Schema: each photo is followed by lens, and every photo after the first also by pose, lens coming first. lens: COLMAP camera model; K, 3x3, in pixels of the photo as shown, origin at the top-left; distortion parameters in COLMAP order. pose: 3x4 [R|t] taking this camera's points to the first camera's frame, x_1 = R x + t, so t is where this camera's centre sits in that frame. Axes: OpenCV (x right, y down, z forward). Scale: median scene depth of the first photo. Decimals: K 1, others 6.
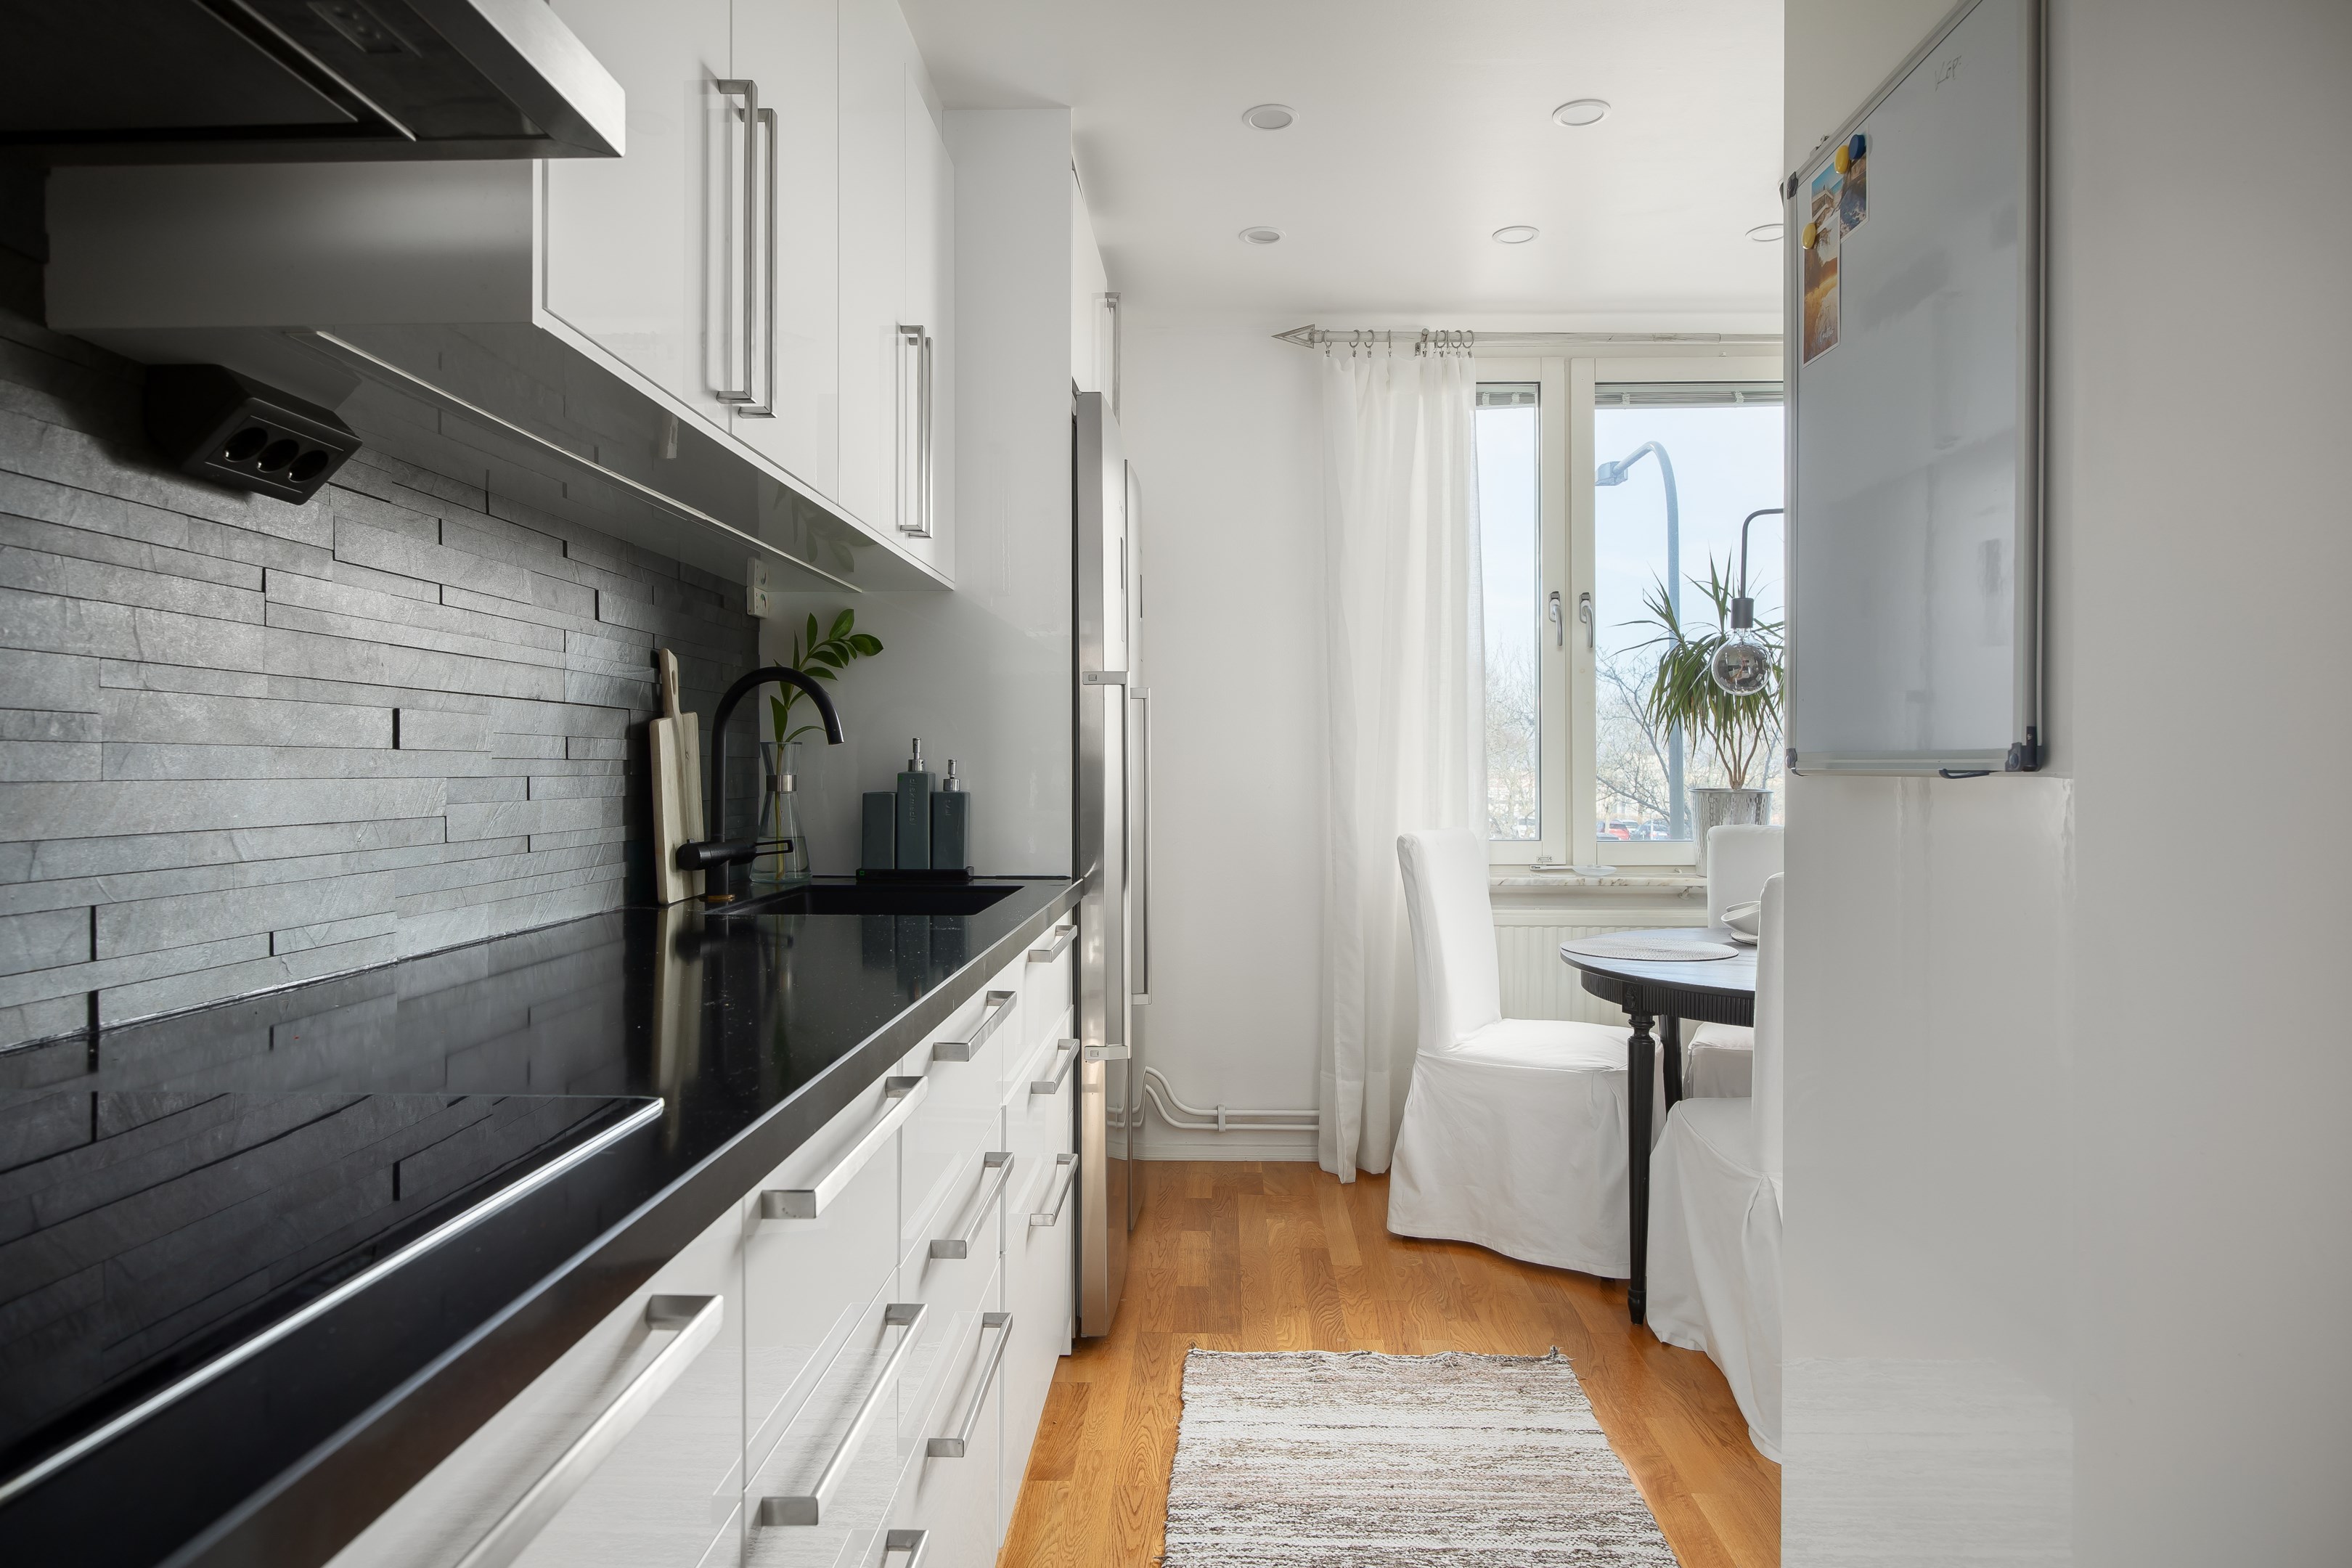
lens RADIAL K [[1362.5, 0, 1176.0], [0, 1362.5, 784.0], [0, 0, 1]] dist [-0.000794, -0.000159]
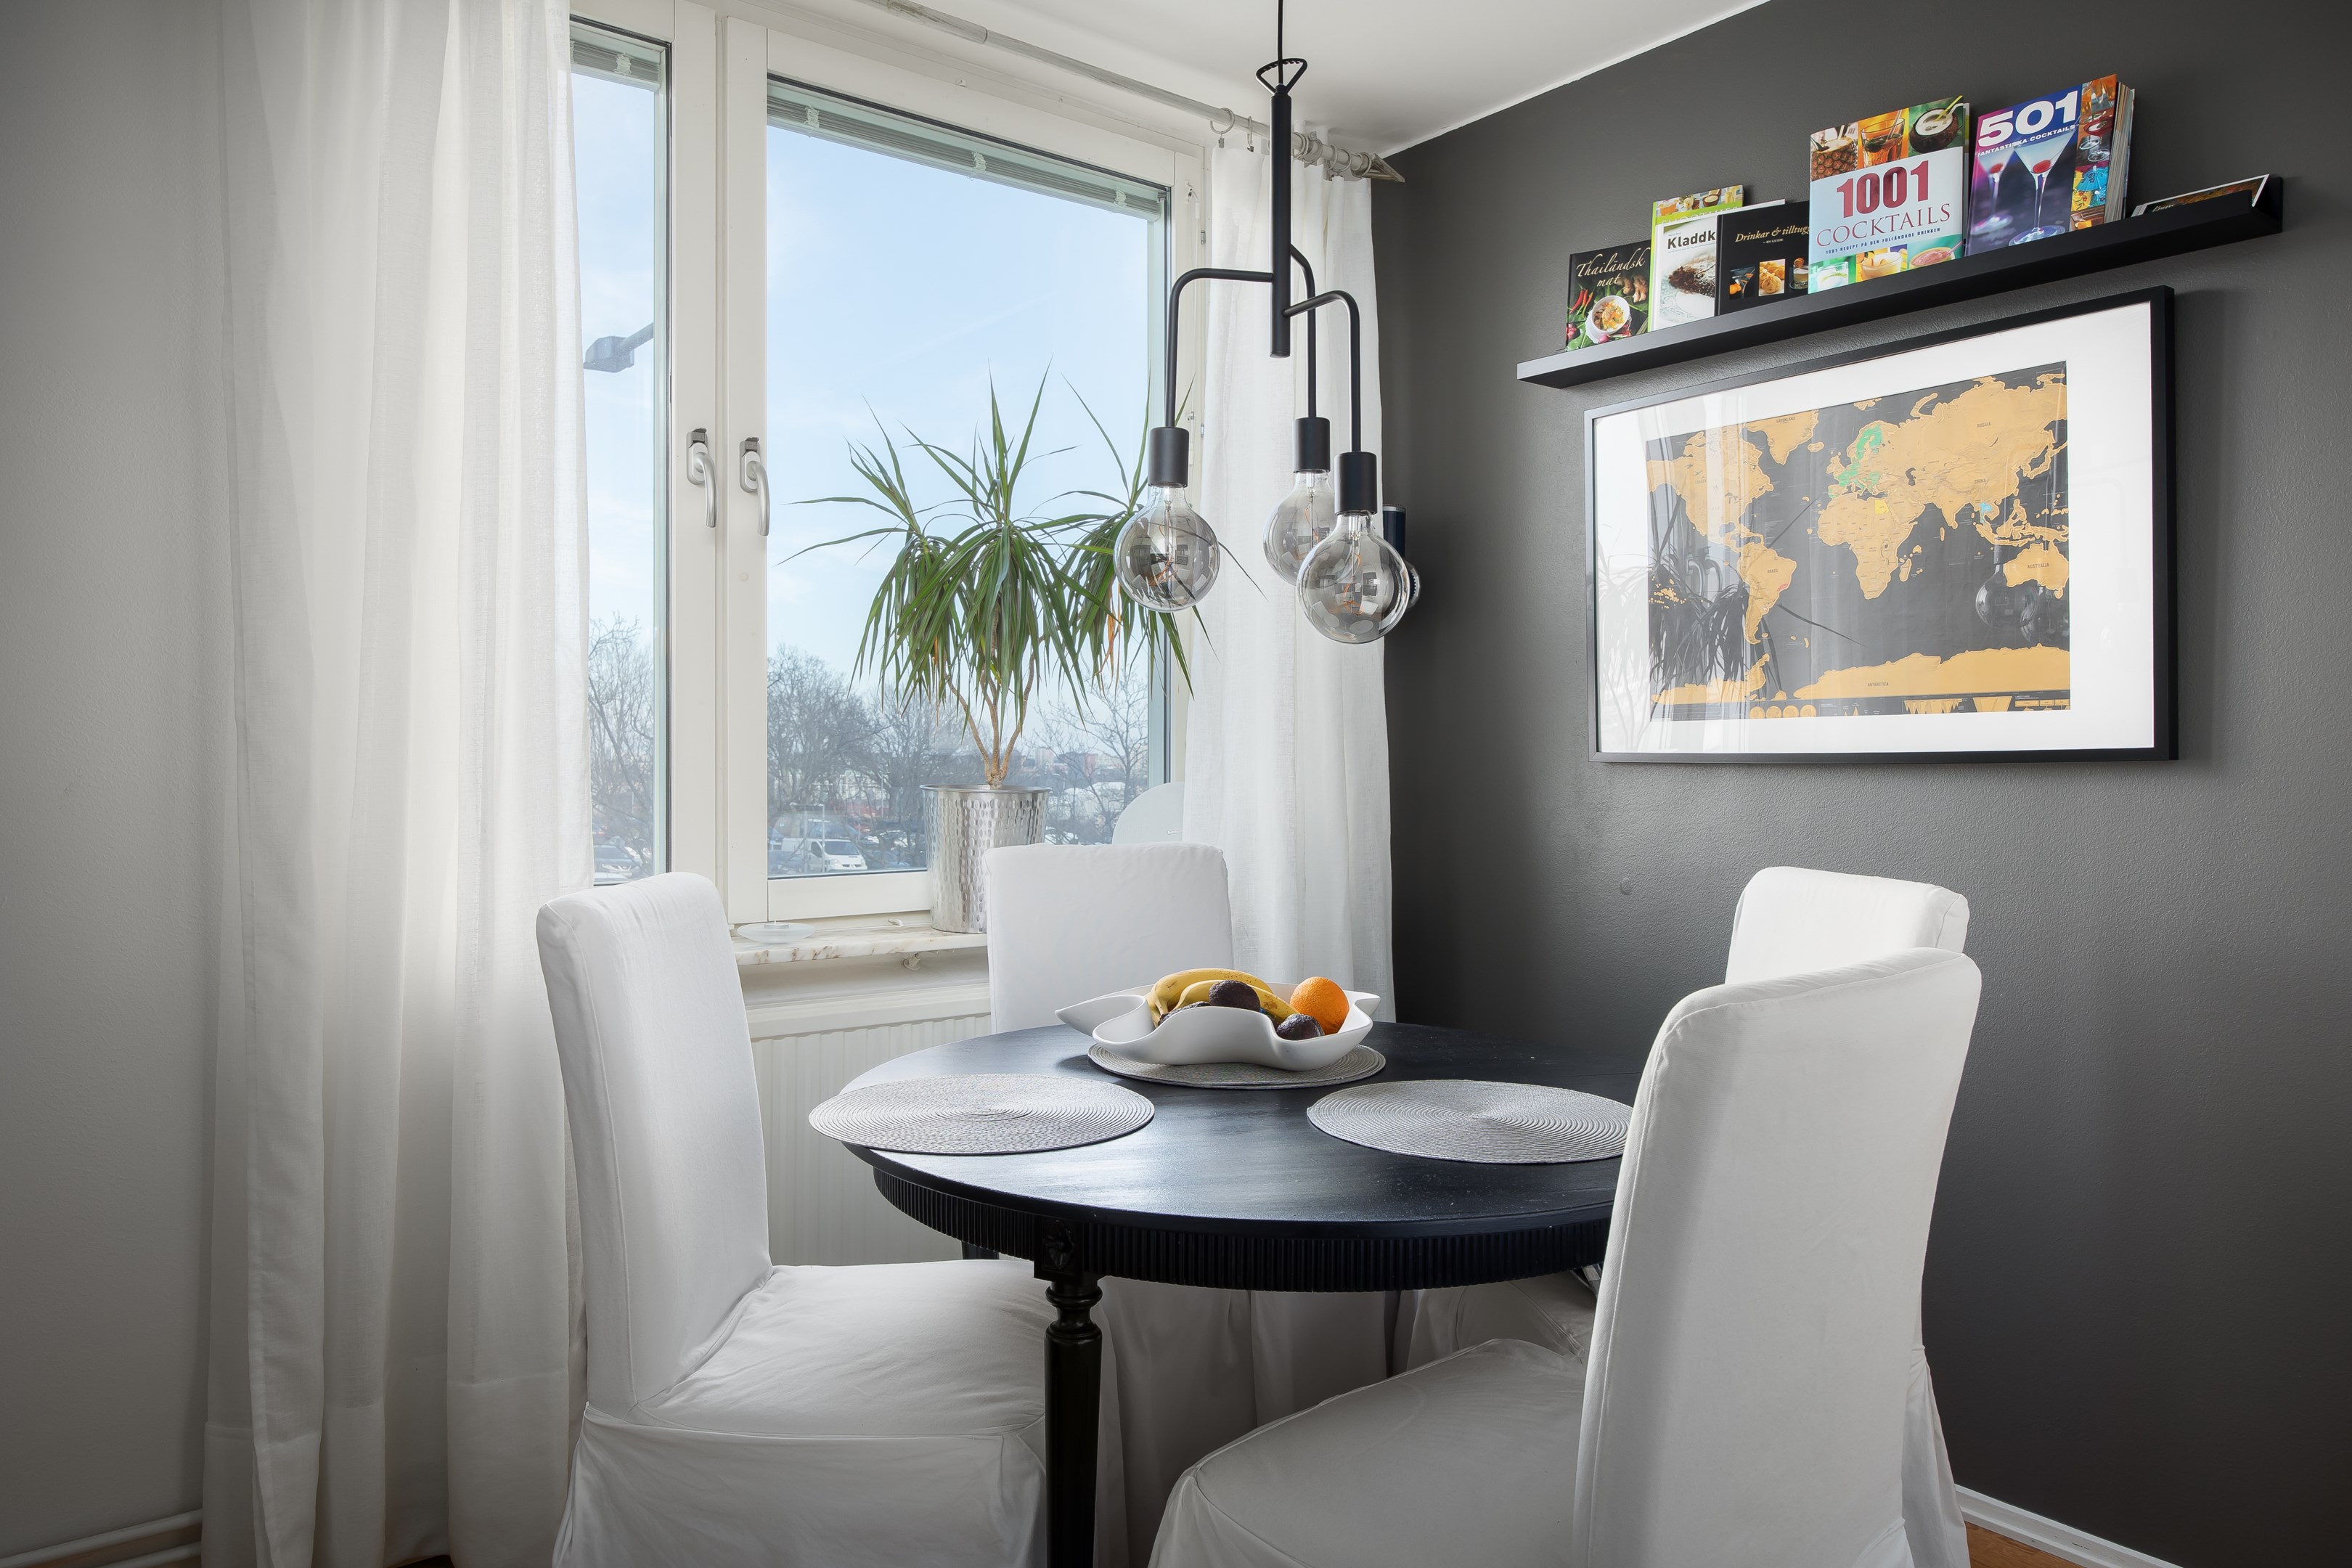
lens RADIAL K [[1549.6, 0, 1167.9], [0, 1549.6, 771.5], [0, 0, 1]] dist [-0.000376, -0.000200]
pose [[0.763438, -0.000144, 0.645881, 0.017990], [0.000432, 1.000000, -0.000288, -0.002145], [-0.645880, 0.000499, 0.763438, 0.412575]]
